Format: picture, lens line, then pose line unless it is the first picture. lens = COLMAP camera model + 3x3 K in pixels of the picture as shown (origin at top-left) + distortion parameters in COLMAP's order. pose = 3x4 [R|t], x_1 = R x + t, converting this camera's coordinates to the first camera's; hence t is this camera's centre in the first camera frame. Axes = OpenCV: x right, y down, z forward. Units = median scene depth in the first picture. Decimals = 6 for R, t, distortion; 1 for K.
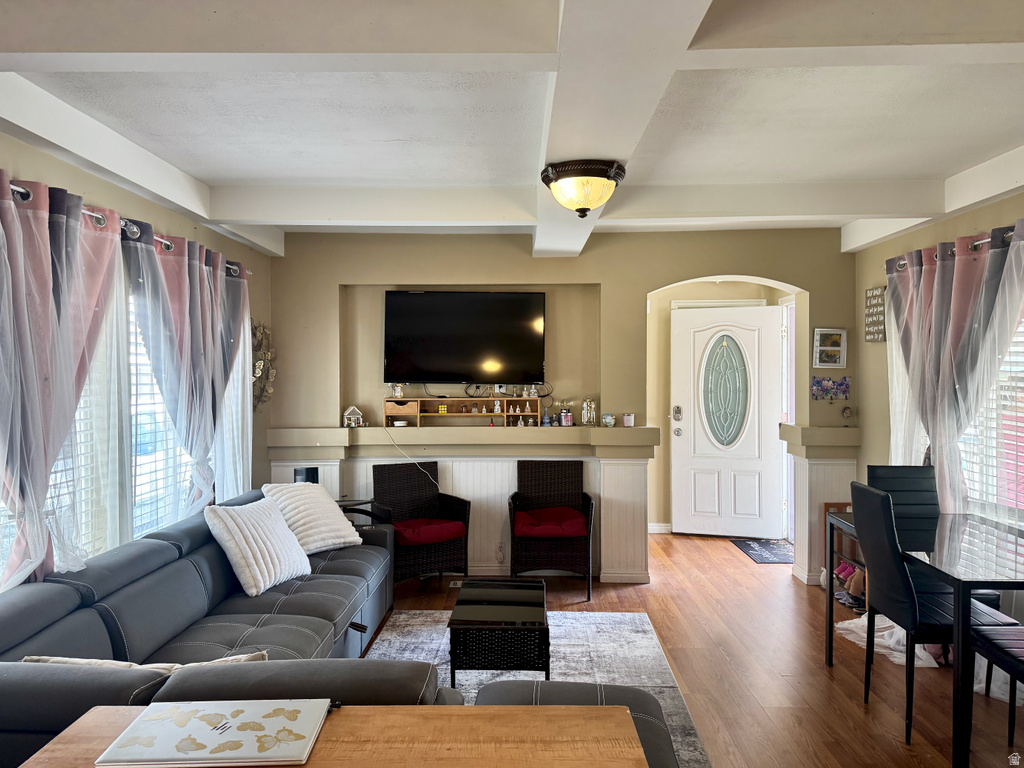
lens RADIAL K [[719.8, 0, 511.1], [0, 719.8, 364.4], [0, 0, 1]] dist [0.122790, -0.165142]
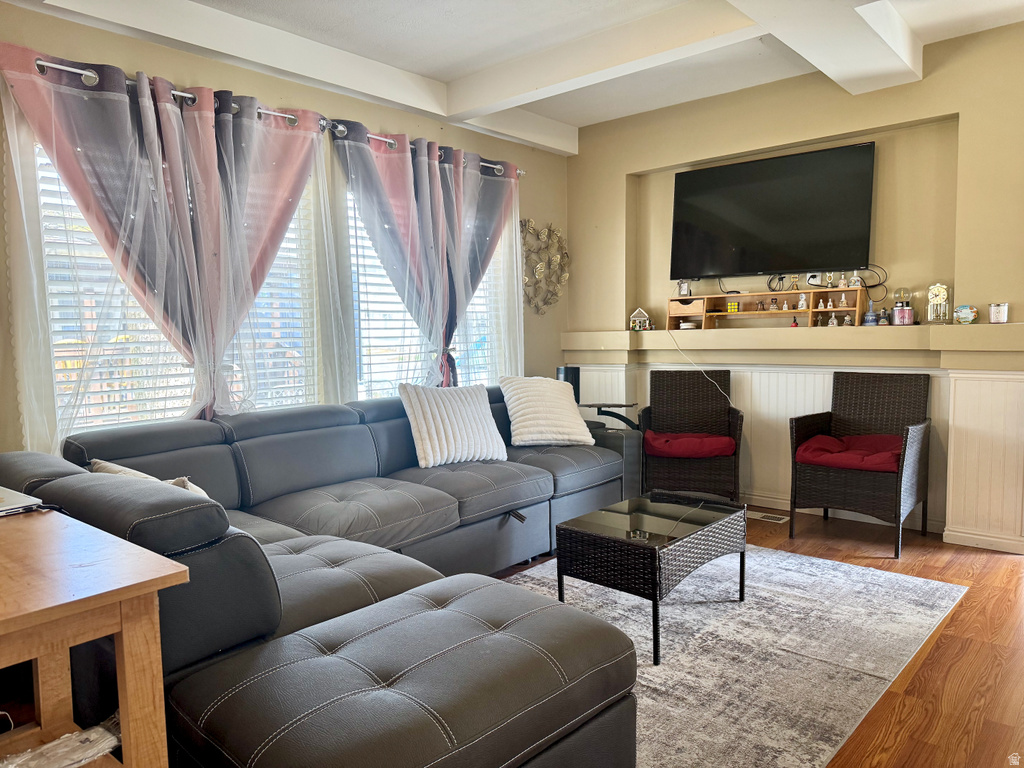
lens RADIAL K [[706.8, 0, 512.0], [0, 706.8, 384.0], [0, 0, 1]] dist [0.100767, -0.163918]
pose [[0.761004, 0.035914, -0.647753, 0.249544], [0.029554, 0.995511, 0.089916, 0.069174], [0.648074, -0.087570, 0.756526, 0.206018]]
